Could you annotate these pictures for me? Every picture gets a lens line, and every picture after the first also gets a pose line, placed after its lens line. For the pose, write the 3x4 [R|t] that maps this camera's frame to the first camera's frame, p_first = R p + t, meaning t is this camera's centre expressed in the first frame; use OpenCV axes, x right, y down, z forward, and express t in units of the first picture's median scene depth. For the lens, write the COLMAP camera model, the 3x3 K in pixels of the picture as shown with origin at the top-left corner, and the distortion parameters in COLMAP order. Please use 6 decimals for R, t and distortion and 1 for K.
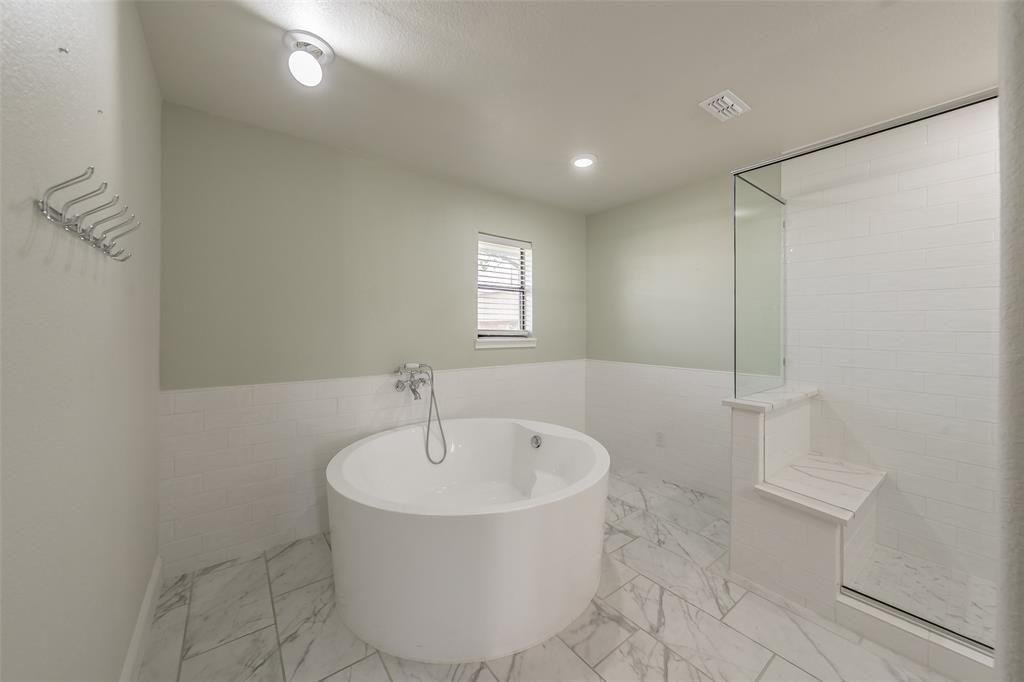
lens RADIAL K [[359.0, 0, 562.8], [0, 359.0, 338.3], [0, 0, 1]] dist [0.001919, 0.000865]
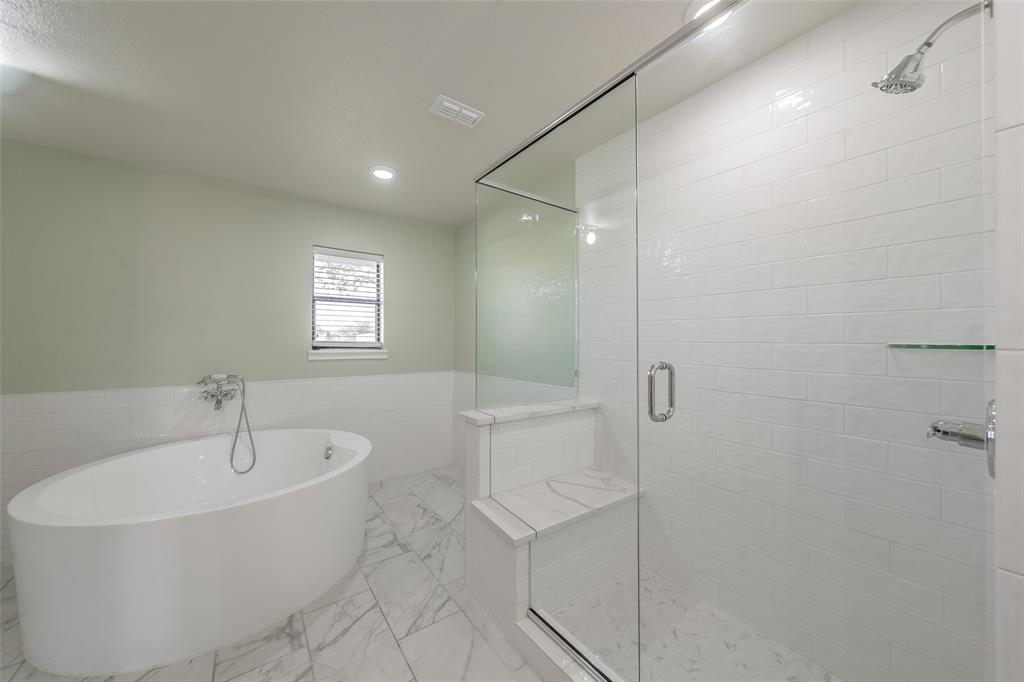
lens RADIAL K [[359.0, 0, 554.5], [0, 359.0, 341.1], [0, 0, 1]] dist [0.001919, 0.000865]
pose [[0.998751, -0.002495, -0.049897, 0.574321], [0.001188, 0.999656, -0.026204, 0.003125], [0.049946, 0.026112, 0.998411, 0.021041]]
